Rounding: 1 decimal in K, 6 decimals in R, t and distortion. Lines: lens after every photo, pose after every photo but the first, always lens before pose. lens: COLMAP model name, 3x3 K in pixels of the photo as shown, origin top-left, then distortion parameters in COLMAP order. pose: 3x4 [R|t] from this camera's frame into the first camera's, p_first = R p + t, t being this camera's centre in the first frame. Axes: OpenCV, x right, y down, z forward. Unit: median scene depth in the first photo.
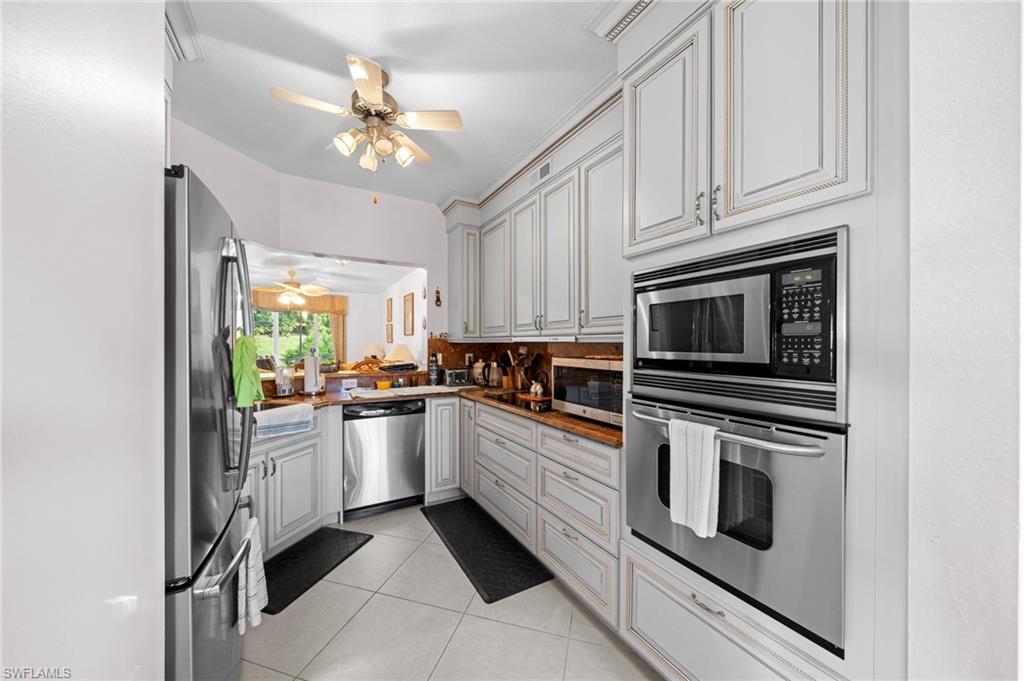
lens RADIAL K [[354.2, 0, 512.3], [0, 354.2, 344.6], [0, 0, 1]] dist [-0.006994, -0.000070]
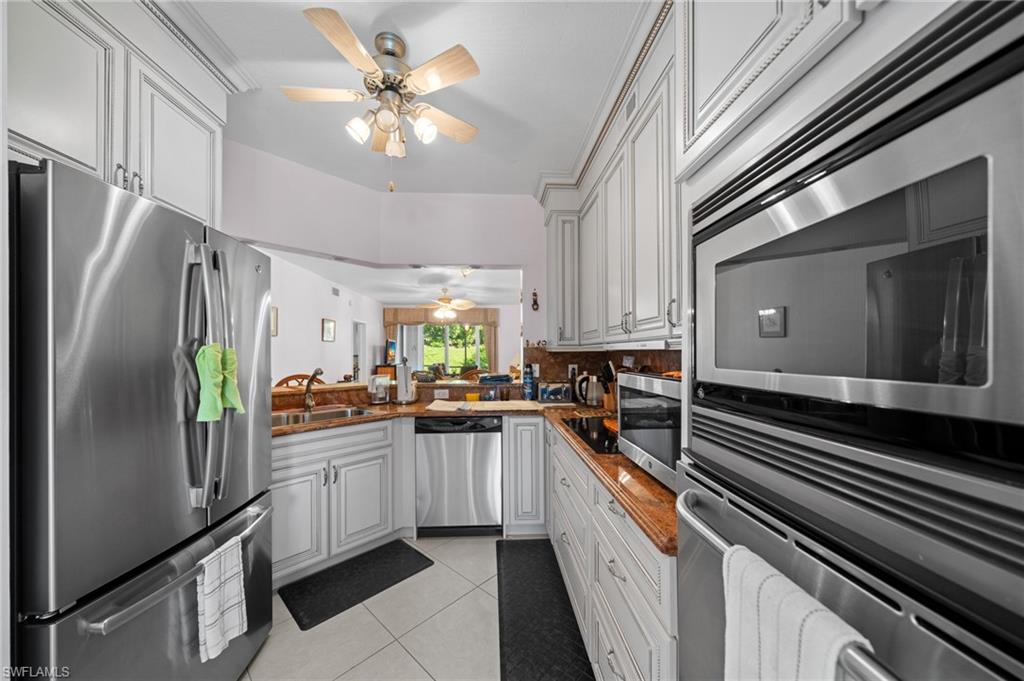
lens RADIAL K [[354.2, 0, 513.5], [0, 354.2, 353.5], [0, 0, 1]] dist [-0.006994, -0.000070]
pose [[0.890214, -0.003253, -0.455531, 0.153643], [0.002580, 0.999994, -0.002100, 0.000602], [0.455536, 0.000695, 0.890217, 0.205867]]
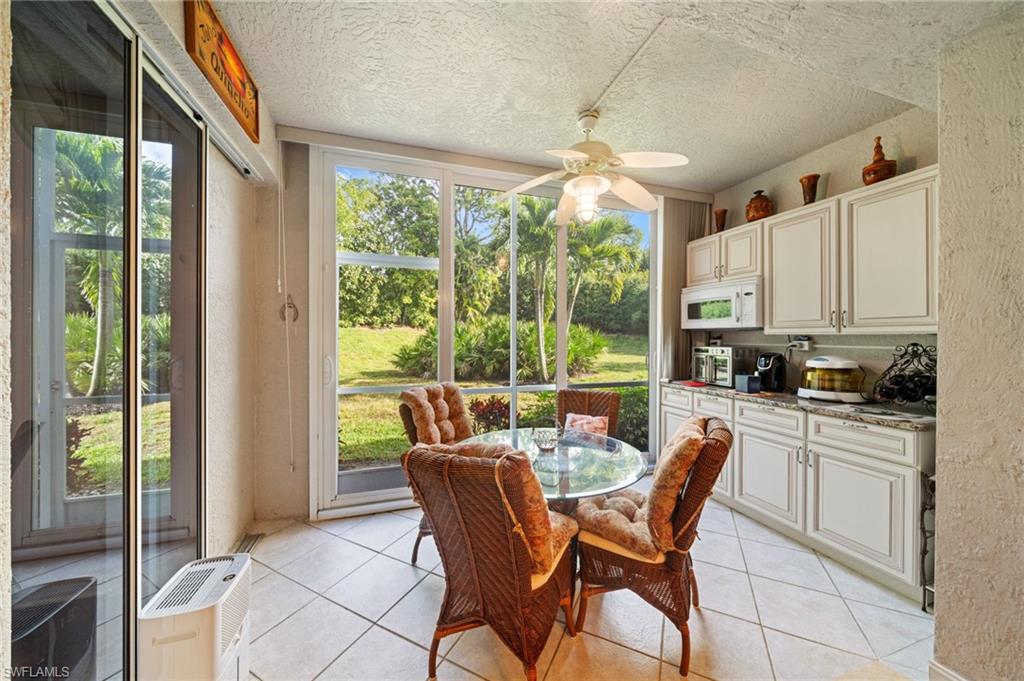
lens RADIAL K [[354.2, 0, 512.9], [0, 354.2, 339.2], [0, 0, 1]] dist [-0.006994, -0.000070]
pose [[0.977282, 0.005468, -0.211872, -1.152651], [-0.005211, 0.999985, 0.001771, -0.006415], [0.211879, -0.000627, 0.977296, 1.621595]]
